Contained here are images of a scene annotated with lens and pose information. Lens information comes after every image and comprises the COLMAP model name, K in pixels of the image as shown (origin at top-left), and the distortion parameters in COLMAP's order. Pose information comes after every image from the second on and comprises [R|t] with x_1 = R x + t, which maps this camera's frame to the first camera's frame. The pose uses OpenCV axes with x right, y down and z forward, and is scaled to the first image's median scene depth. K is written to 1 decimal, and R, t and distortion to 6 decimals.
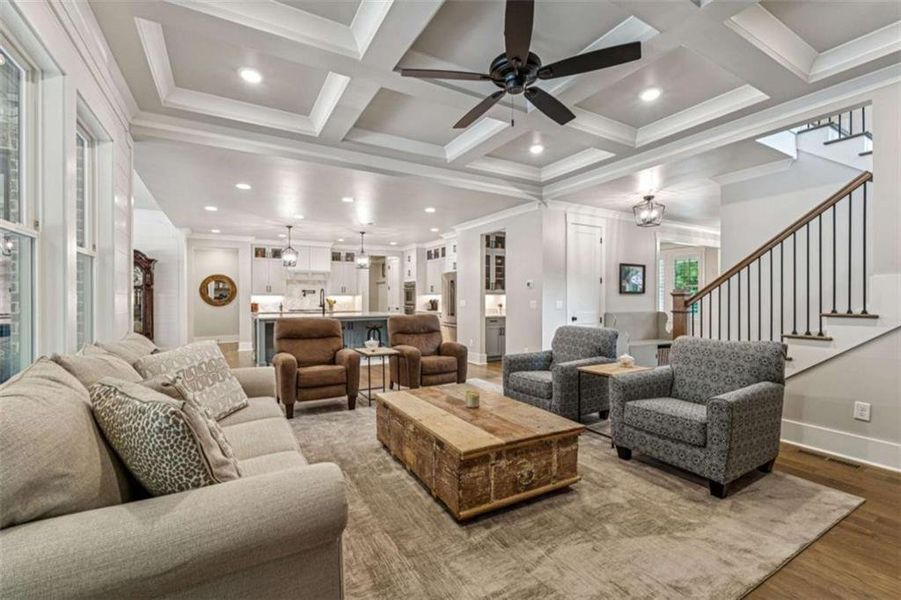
lens RADIAL K [[396.4, 0, 450.5], [0, 396.4, 300.0], [0, 0, 1]] dist [0.015770, -0.000132]
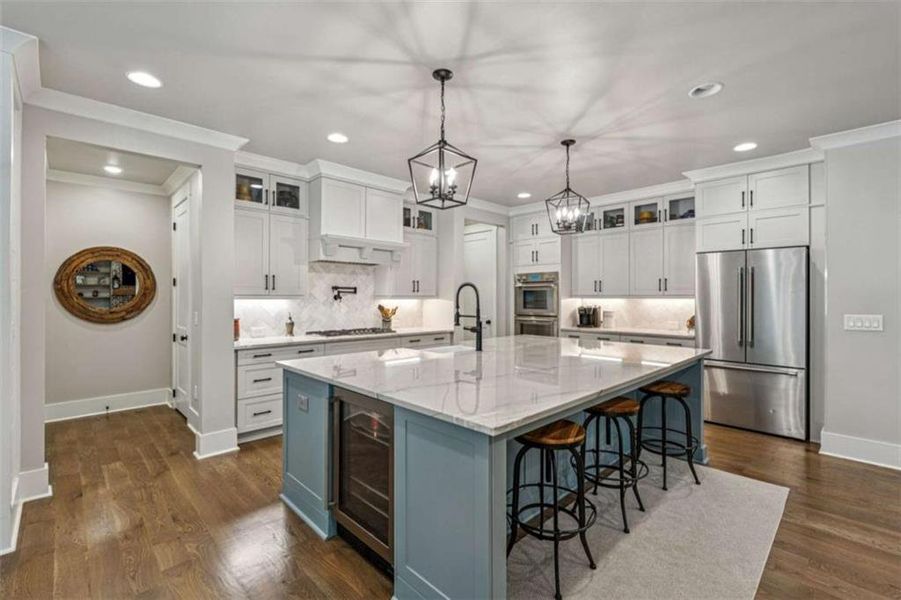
lens RADIAL K [[398.1, 0, 453.3], [0, 398.1, 297.0], [0, 0, 1]] dist [-0.001854, -0.000499]
pose [[0.967054, 0.004175, 0.254535, -0.362771], [-0.002850, 0.999980, -0.005574, -0.010808], [-0.254554, 0.004664, 0.967047, 0.541738]]
